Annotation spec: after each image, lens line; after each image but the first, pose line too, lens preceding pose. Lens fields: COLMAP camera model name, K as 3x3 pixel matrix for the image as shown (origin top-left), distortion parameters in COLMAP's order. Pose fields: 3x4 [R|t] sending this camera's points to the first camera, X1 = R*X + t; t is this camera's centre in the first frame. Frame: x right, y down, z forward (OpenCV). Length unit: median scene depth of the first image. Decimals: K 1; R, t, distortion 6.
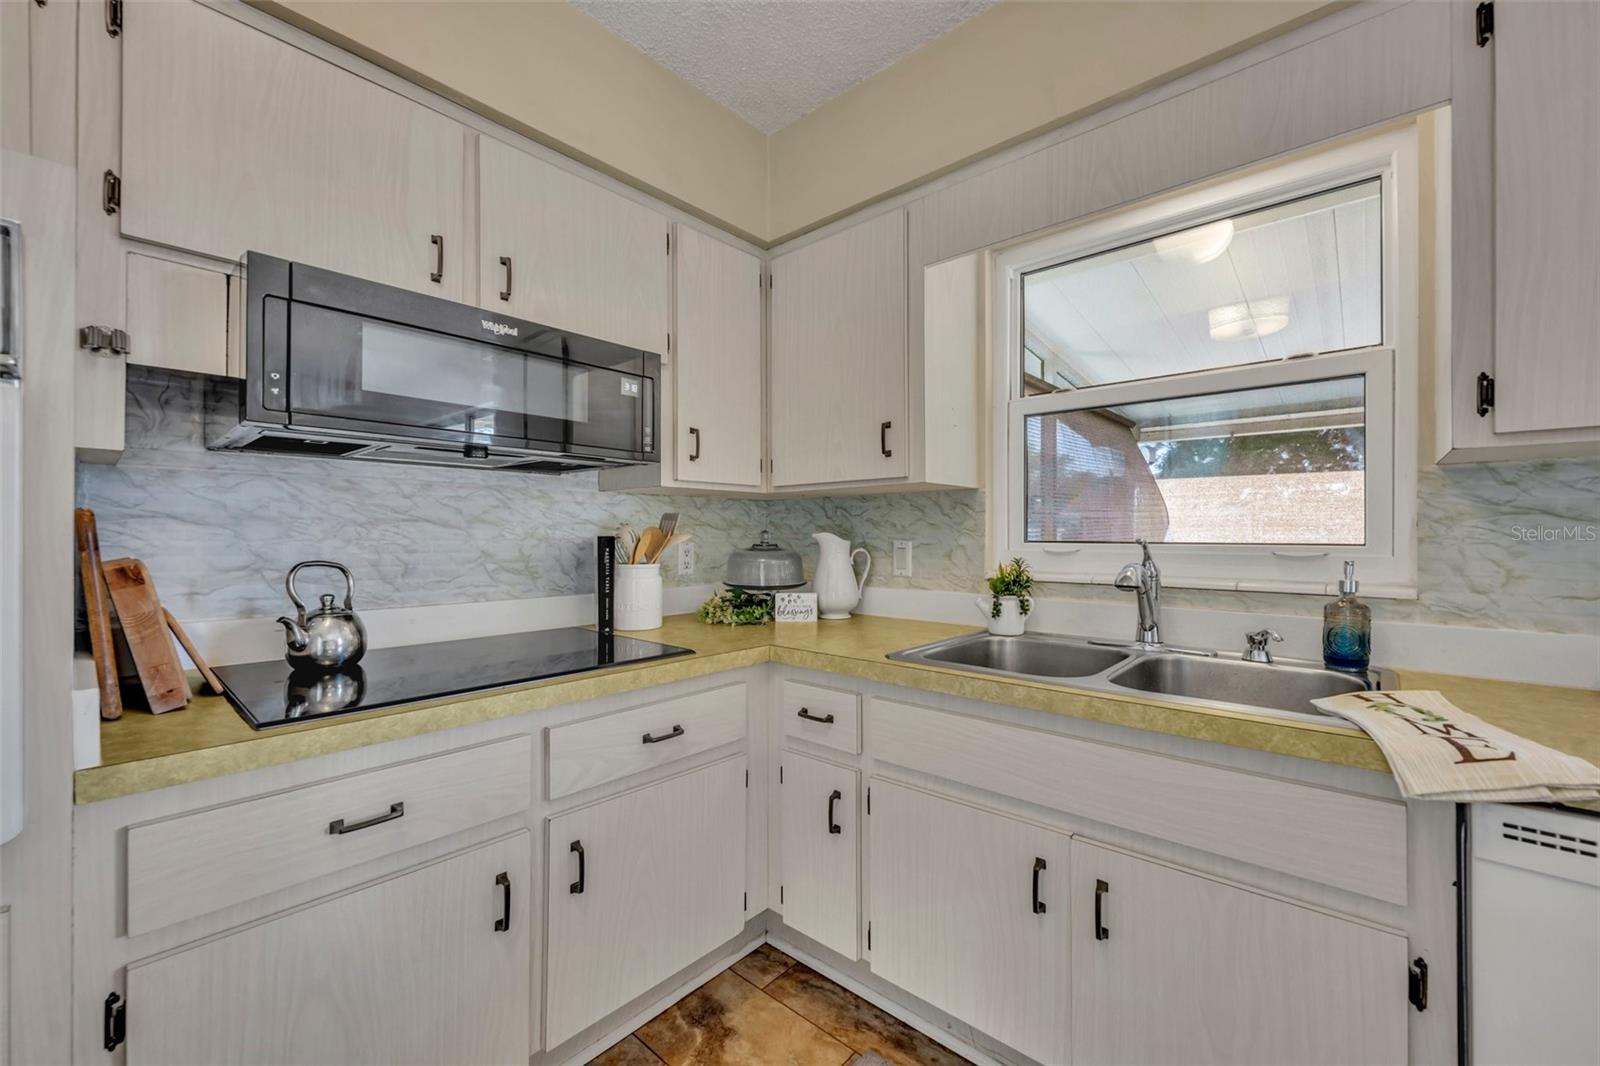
lens RADIAL K [[640.2, 0, 796.0], [0, 640.2, 531.5], [0, 0, 1]] dist [-0.000723, -0.000037]
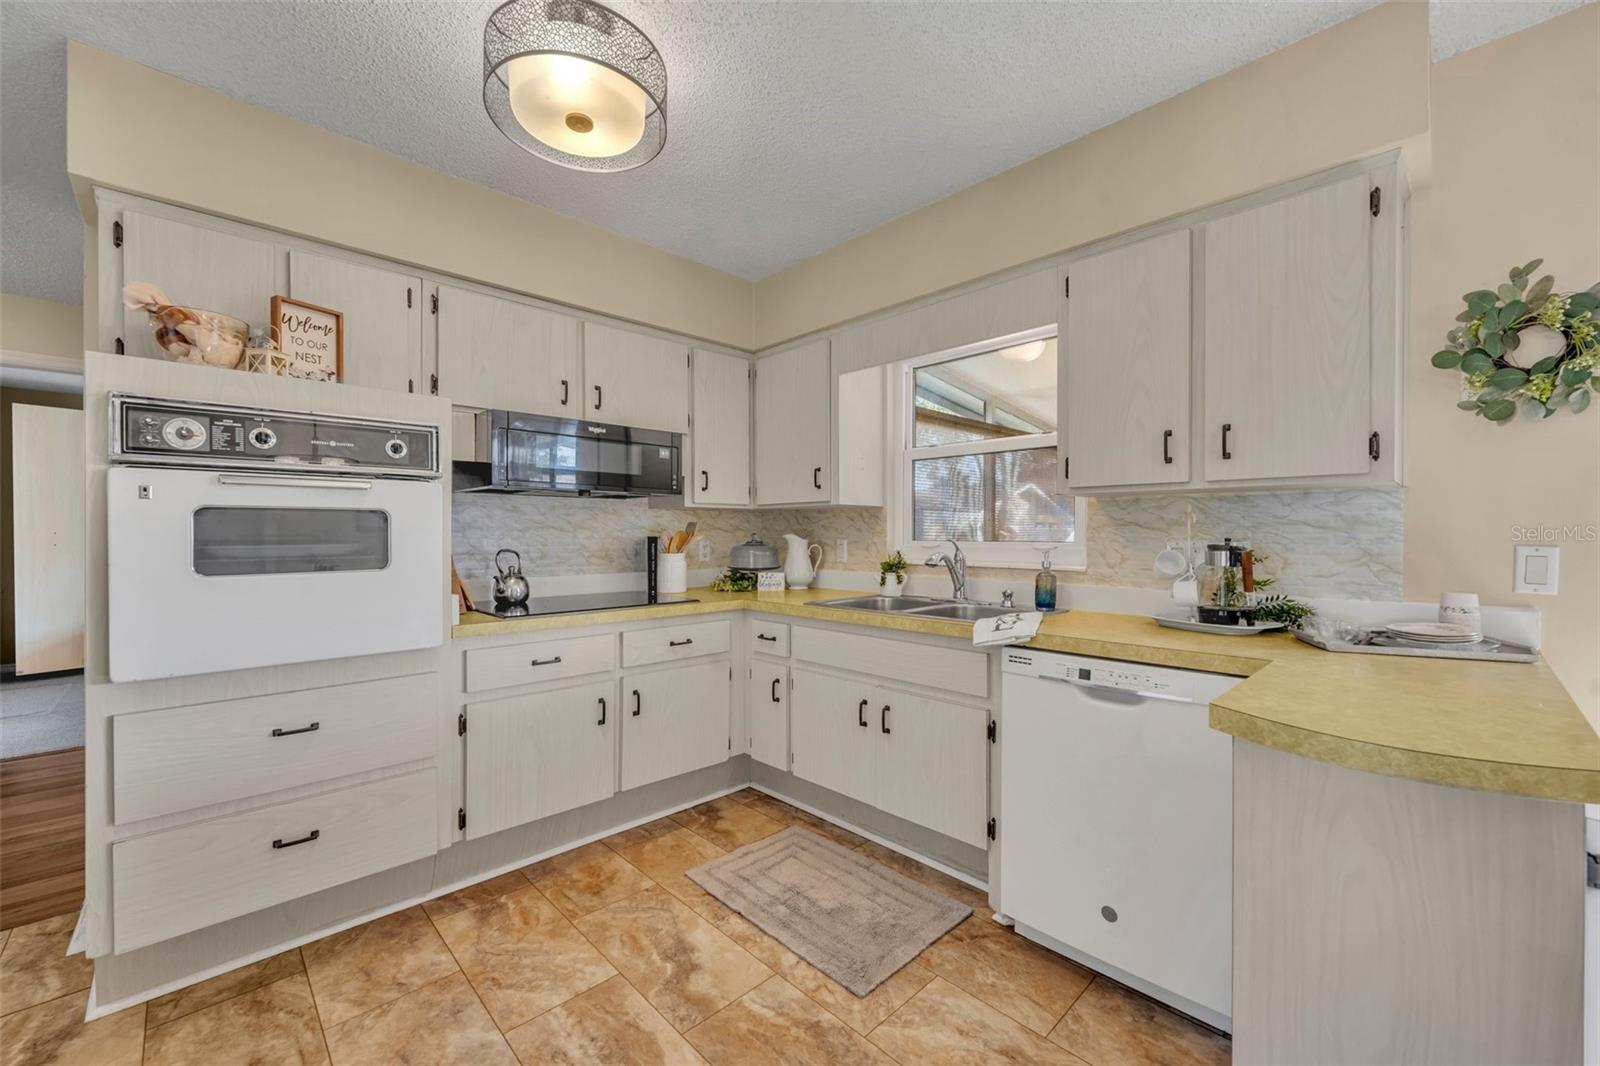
lens RADIAL K [[640.2, 0, 797.1], [0, 640.2, 533.5], [0, 0, 1]] dist [-0.000723, -0.000037]
pose [[0.996929, 0.000146, -0.078309, 0.243058], [0.000234, 0.999988, 0.004838, -0.010001], [0.078308, -0.004842, 0.996917, -0.735120]]
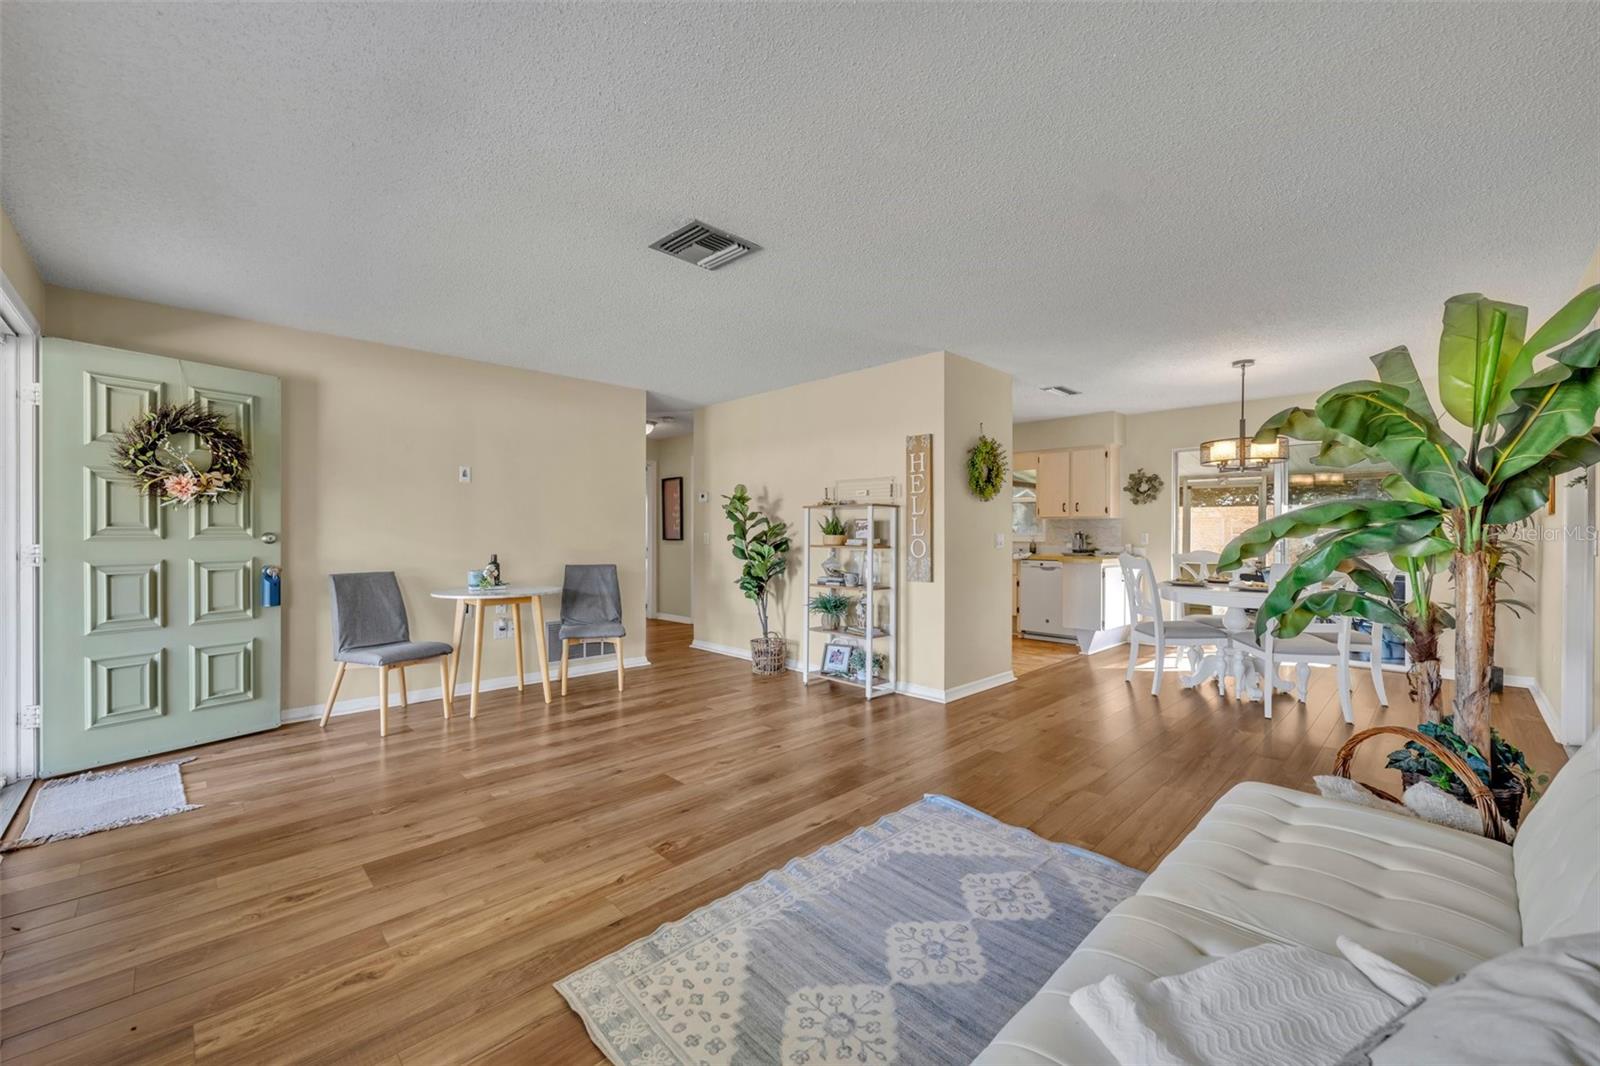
lens RADIAL K [[640.2, 0, 799.4], [0, 640.2, 536.2], [0, 0, 1]] dist [-0.000723, -0.000037]
pose [[0.997643, 0.001064, -0.068606, -0.732267], [-0.000471, 0.999962, 0.008672, 0.000374], [0.068613, -0.008619, 0.997606, -4.180561]]
